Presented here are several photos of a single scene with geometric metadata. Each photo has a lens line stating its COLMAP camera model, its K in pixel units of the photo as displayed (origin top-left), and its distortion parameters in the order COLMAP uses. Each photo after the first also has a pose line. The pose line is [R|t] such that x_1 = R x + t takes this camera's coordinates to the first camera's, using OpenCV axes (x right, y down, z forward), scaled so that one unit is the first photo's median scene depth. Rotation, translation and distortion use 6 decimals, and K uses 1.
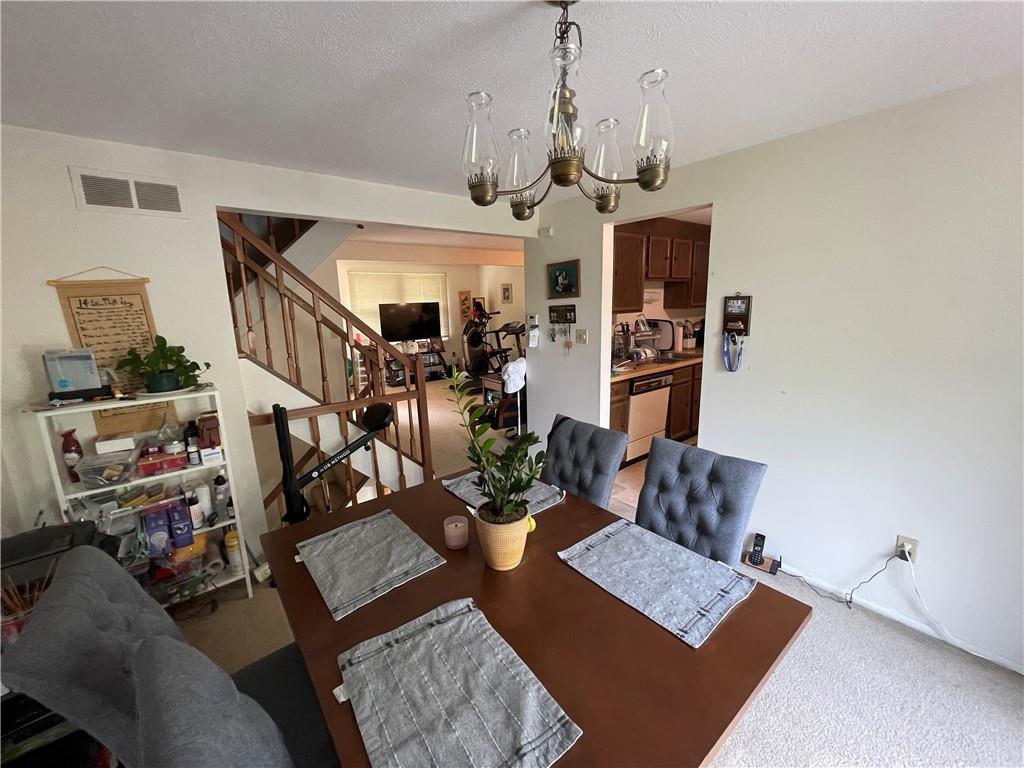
lens RADIAL K [[414.3, 0, 509.3], [0, 414.3, 381.8], [0, 0, 1]] dist [-0.002766, 0.000142]
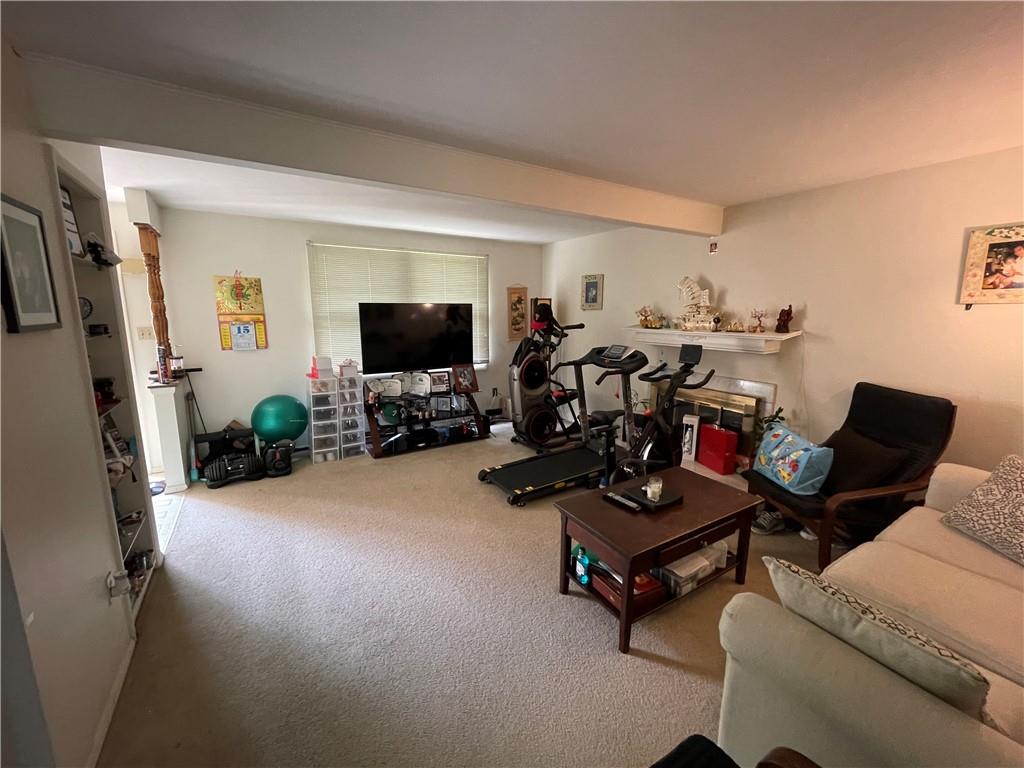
lens RADIAL K [[414.3, 0, 511.8], [0, 414.3, 380.0], [0, 0, 1]] dist [-0.002766, 0.000142]
pose [[0.993908, 0.047302, -0.099544, -0.055006], [-0.049543, 0.998568, -0.020164, -0.079462], [0.098448, 0.024973, 0.994829, 0.445019]]
